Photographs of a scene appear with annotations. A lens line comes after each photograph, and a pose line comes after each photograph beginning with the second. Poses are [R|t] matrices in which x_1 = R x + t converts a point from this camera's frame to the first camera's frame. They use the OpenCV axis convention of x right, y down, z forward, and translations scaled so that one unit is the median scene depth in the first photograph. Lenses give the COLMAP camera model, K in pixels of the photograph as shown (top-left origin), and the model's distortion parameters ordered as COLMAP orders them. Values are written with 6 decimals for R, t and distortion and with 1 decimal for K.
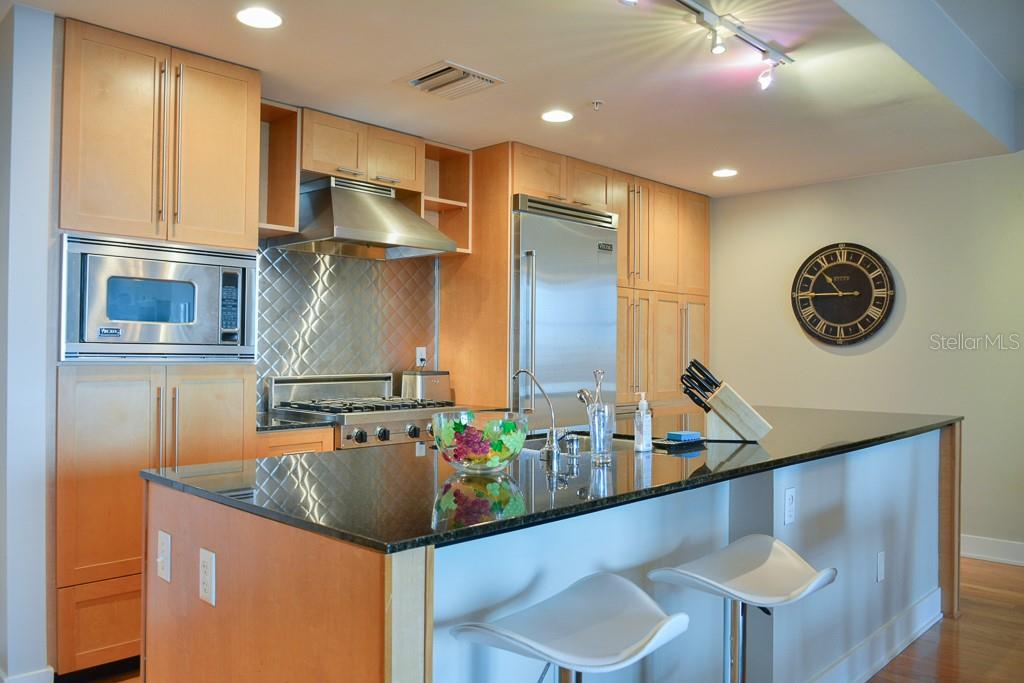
lens RADIAL K [[779.6, 0, 512.0], [0, 779.6, 341.5], [0, 0, 1]] dist [-0.025033, 0.004666]
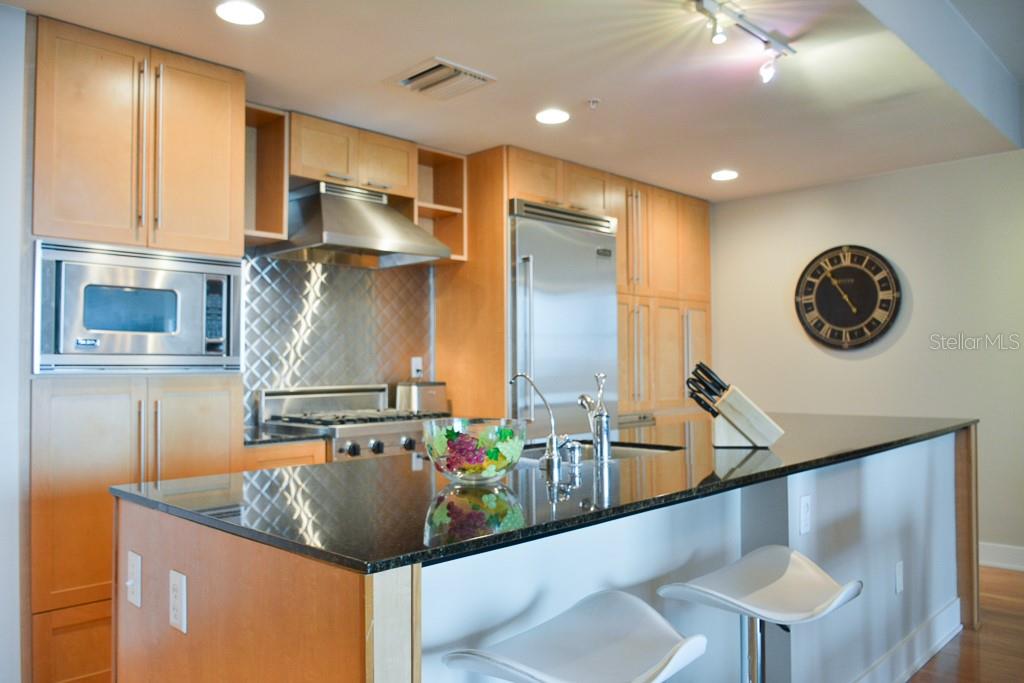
lens RADIAL K [[775.9, 0, 512.0], [0, 775.9, 341.5], [0, 0, 1]] dist [-0.019582, -0.002419]
pose [[0.999882, -0.015345, 0.000758, 0.002284], [0.015357, 0.999703, -0.018919, 0.008021], [-0.000467, 0.018928, 0.999821, 0.033234]]
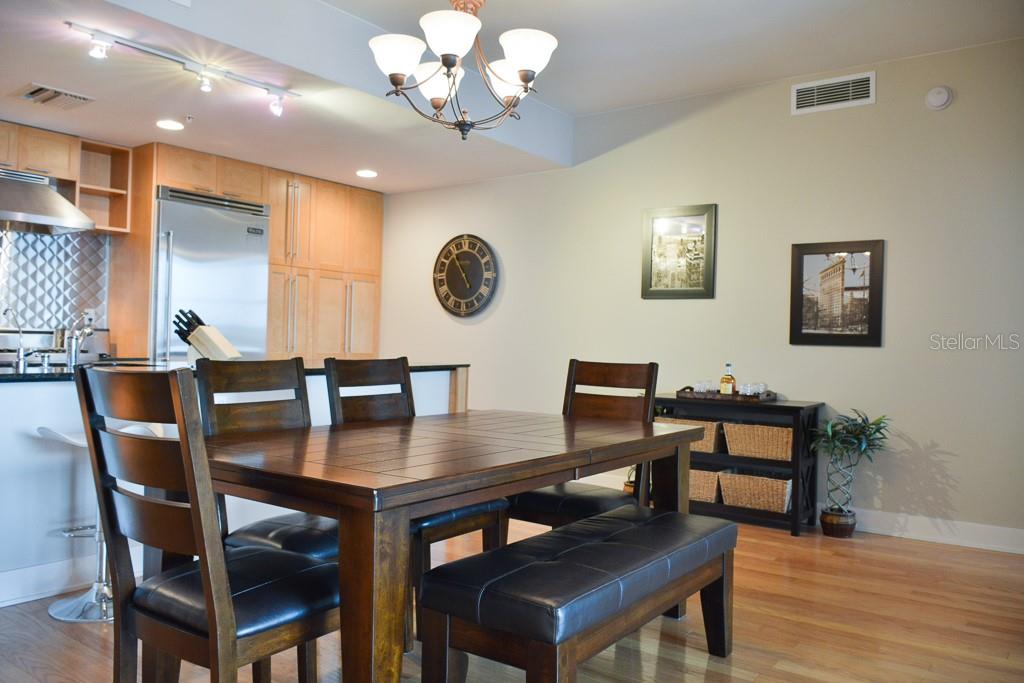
lens RADIAL K [[786.5, 0, 512.0], [0, 786.5, 341.5], [0, 0, 1]] dist [-0.013877, -0.008923]
pose [[0.991327, 0.016017, 0.130435, 0.409233], [-0.017641, 0.999781, 0.011301, 0.035017], [-0.130225, -0.013504, 0.991392, -0.312699]]
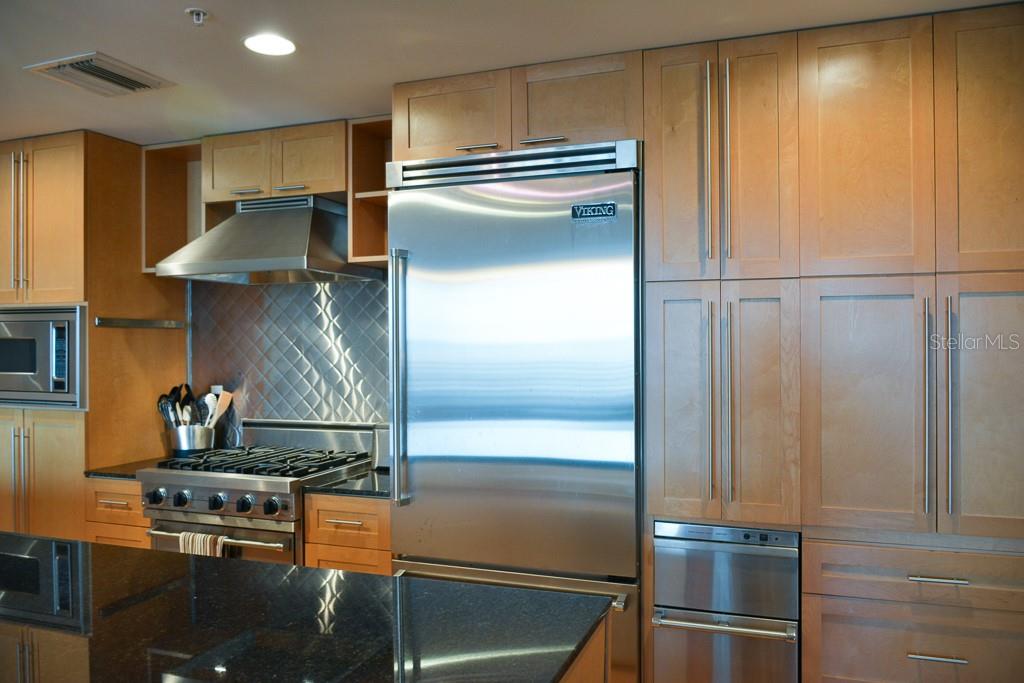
lens RADIAL K [[779.6, 0, 512.0], [0, 779.6, 341.5], [0, 0, 1]] dist [-0.025033, 0.004666]
pose [[0.401231, -0.012925, -0.915886, 0.645324], [0.016386, 0.999842, -0.006931, -0.035990], [0.915830, -0.012227, 0.401379, 0.839951]]
